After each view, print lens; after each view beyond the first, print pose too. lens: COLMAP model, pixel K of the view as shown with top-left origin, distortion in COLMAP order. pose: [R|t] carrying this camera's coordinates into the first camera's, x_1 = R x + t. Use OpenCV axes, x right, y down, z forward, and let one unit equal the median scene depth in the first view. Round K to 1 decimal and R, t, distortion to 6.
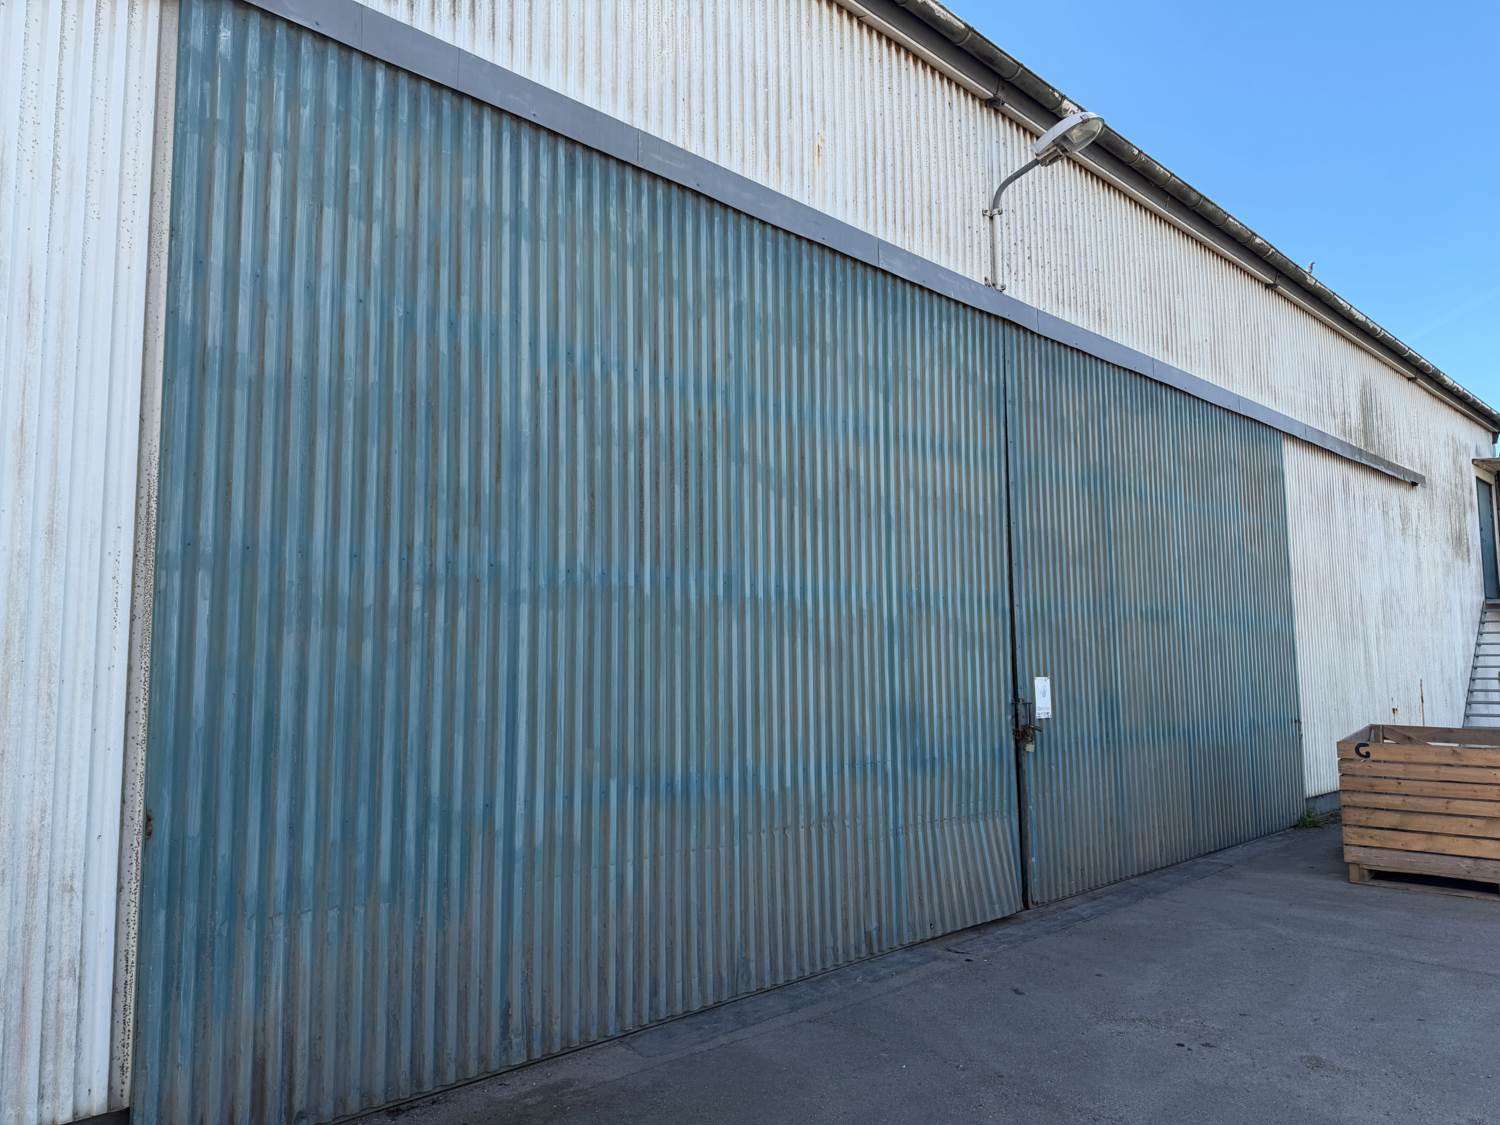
lens RADIAL K [[1033.8, 0, 756.7], [0, 1033.8, 566.7], [0, 0, 1]] dist [0.156801, -0.253815]
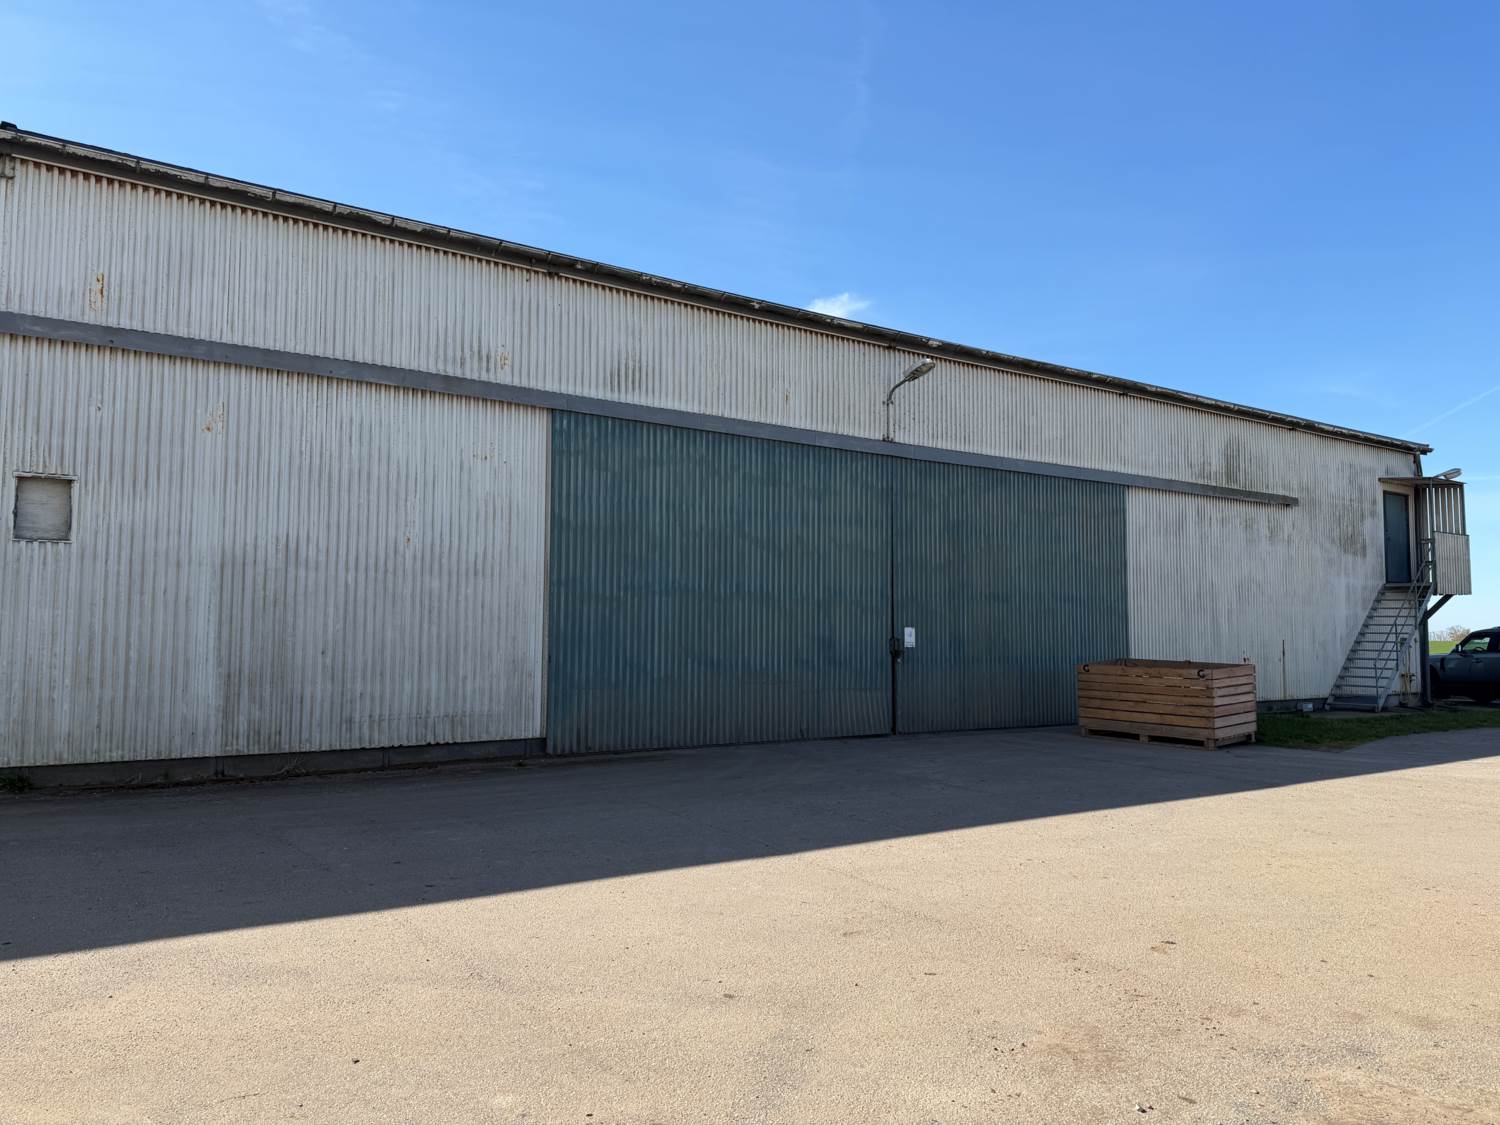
lens RADIAL K [[1033.8, 0, 756.7], [0, 1033.8, 566.7], [0, 0, 1]] dist [0.156801, -0.253815]
pose [[0.983854, 0.004542, -0.178913, 0.459682], [0.001418, 0.999449, 0.033172, -0.112953], [0.178965, -0.032890, 0.983305, -1.447221]]
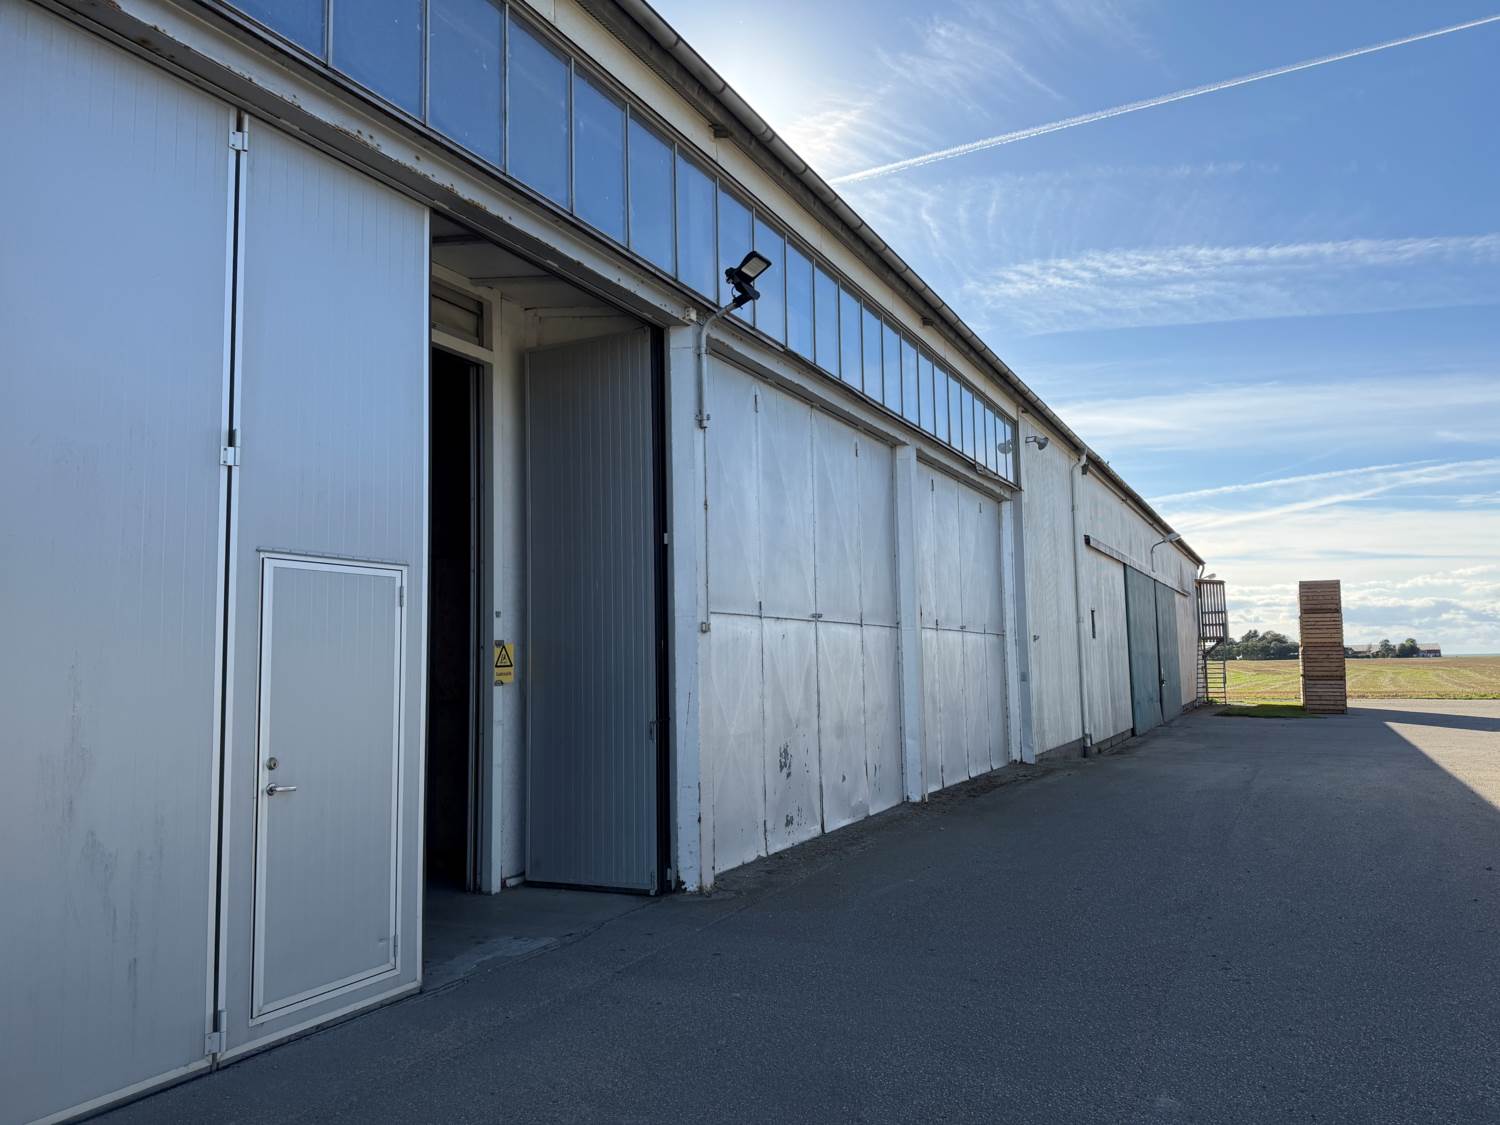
lens RADIAL K [[1033.8, 0, 756.7], [0, 1033.8, 566.7], [0, 0, 1]] dist [0.156801, -0.253815]
pose [[0.946305, 0.020652, 0.322614, -3.371187], [-0.020467, 0.999783, -0.003965, -0.317026], [-0.322626, -0.002851, 0.946522, -3.114523]]
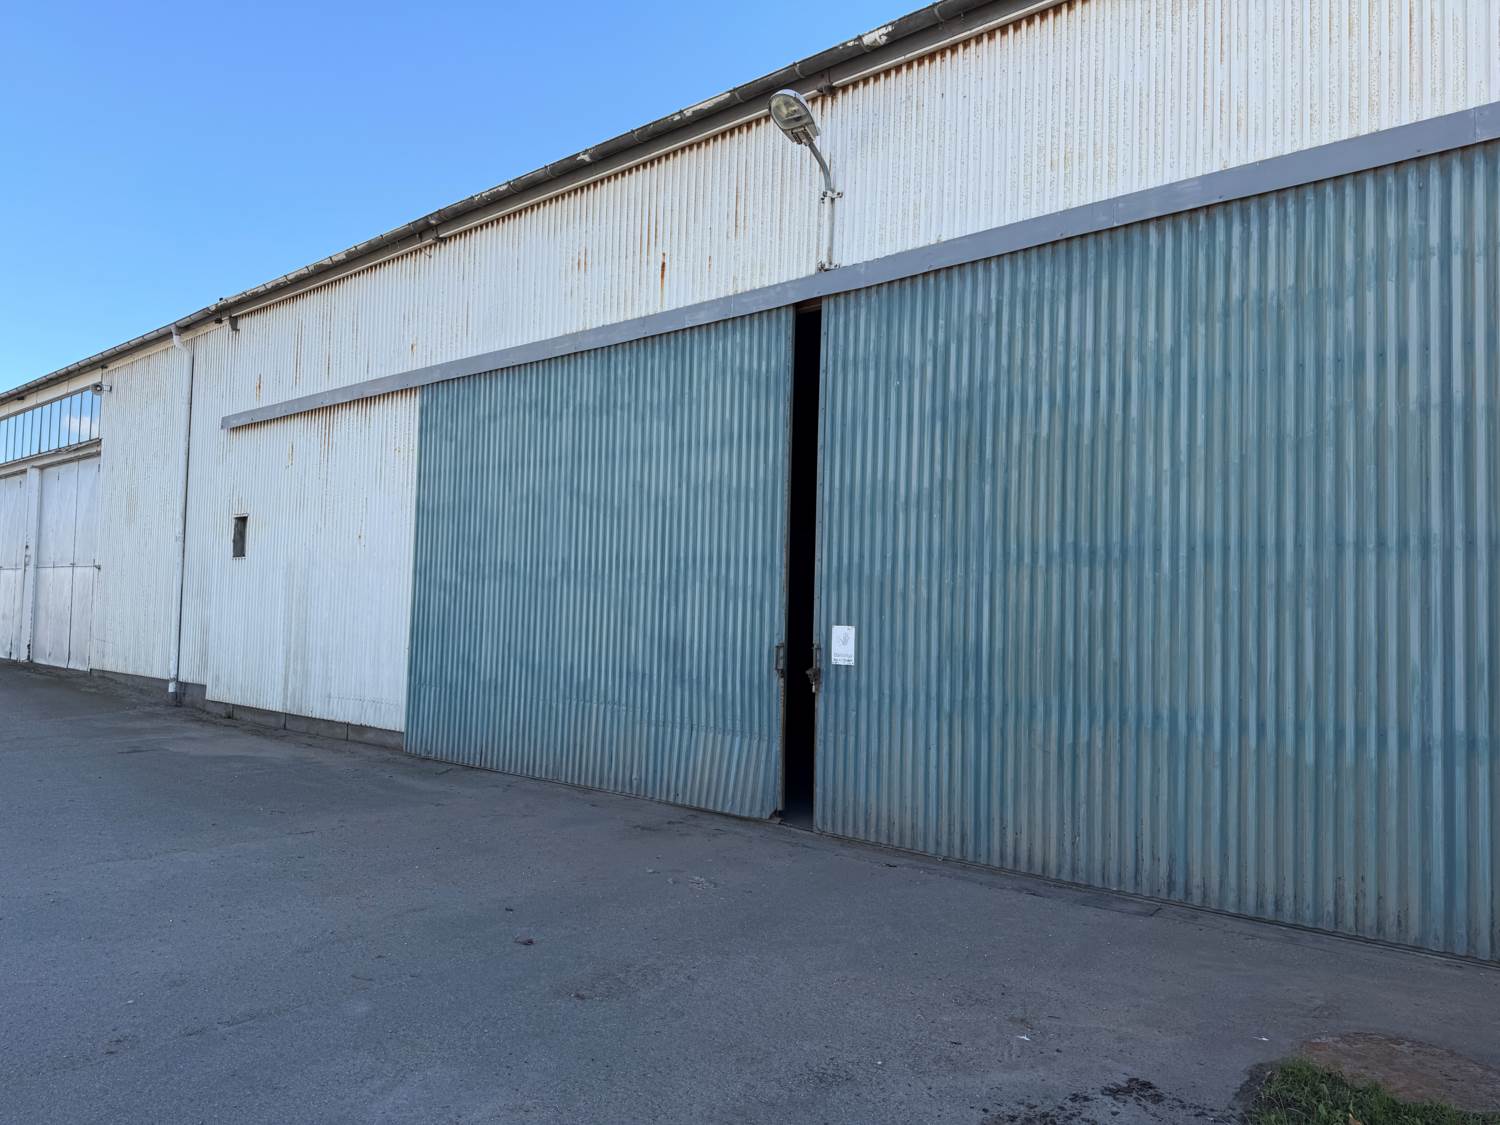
lens RADIAL K [[1038.4, 0, 750.0], [0, 1038.4, 562.5], [0, 0, 1]] dist [0.102388, -0.153885]
pose [[0.089967, -0.041926, -0.995062, 1.795915], [0.069778, 0.996924, -0.035695, 0.100862], [0.993497, -0.066222, 0.092616, 1.128692]]
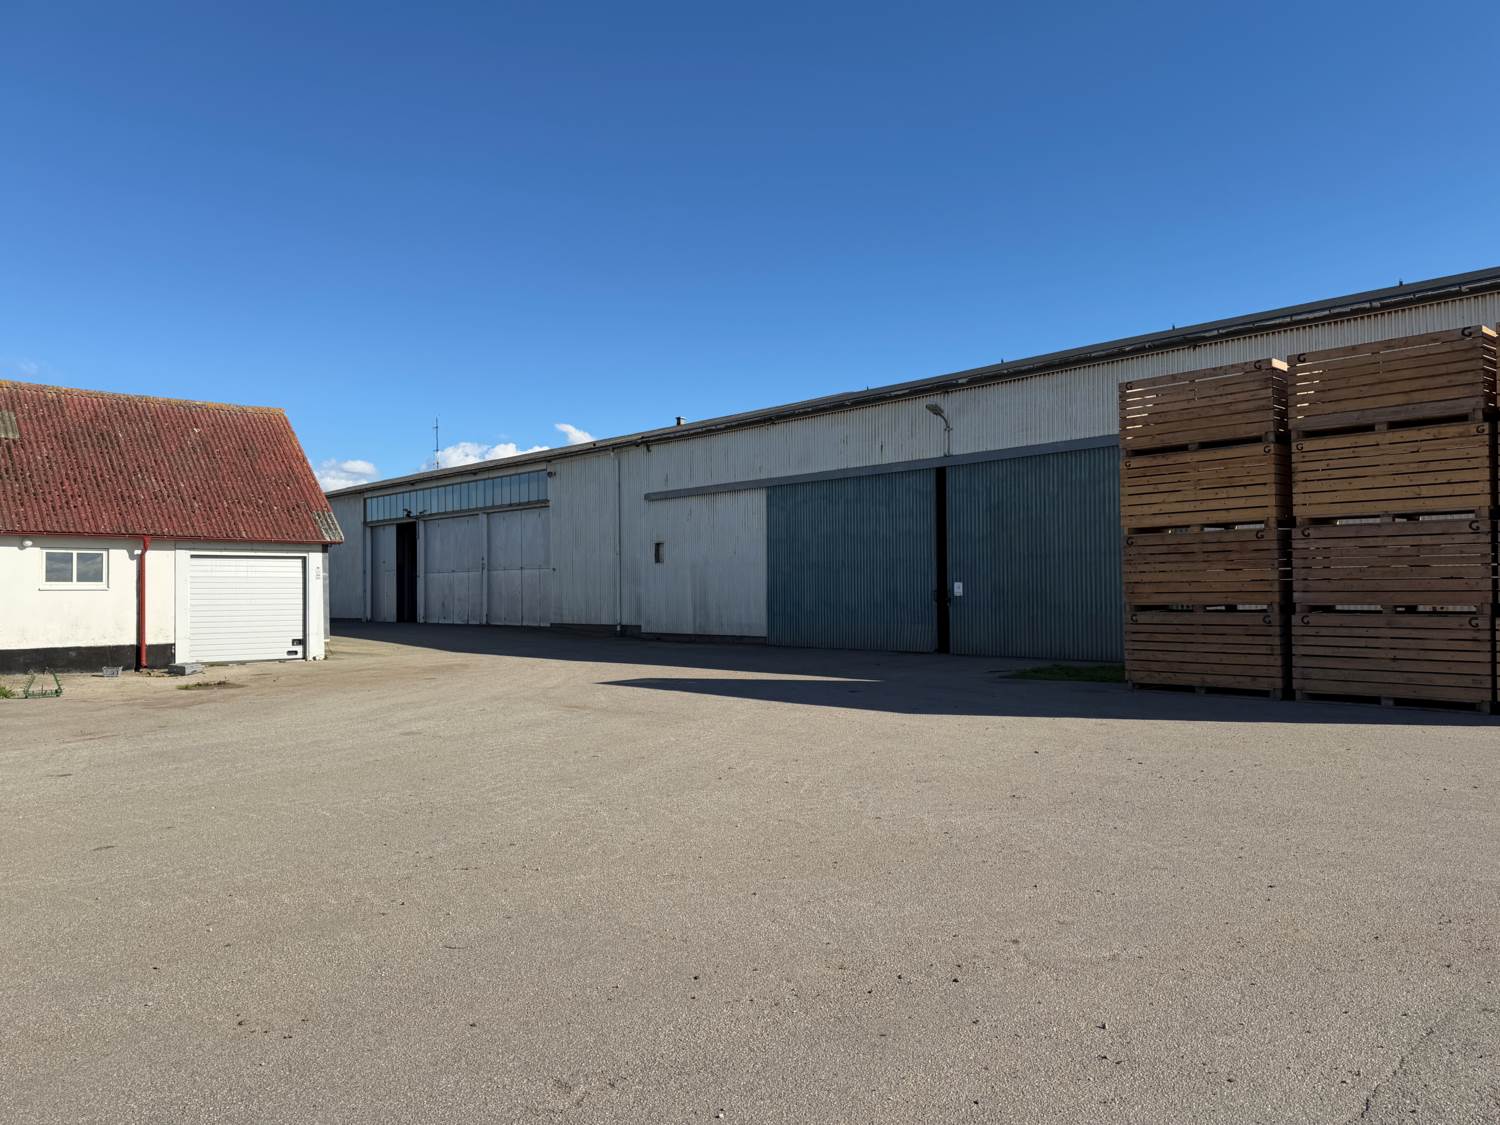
lens RADIAL K [[1033.8, 0, 756.7], [0, 1033.8, 566.7], [0, 0, 1]] dist [0.156801, -0.253815]
pose [[-0.008630, -0.015214, -0.999847, 4.437540], [0.107001, 0.994129, -0.016051, 0.066250], [0.994221, -0.107123, -0.006951, 0.637364]]
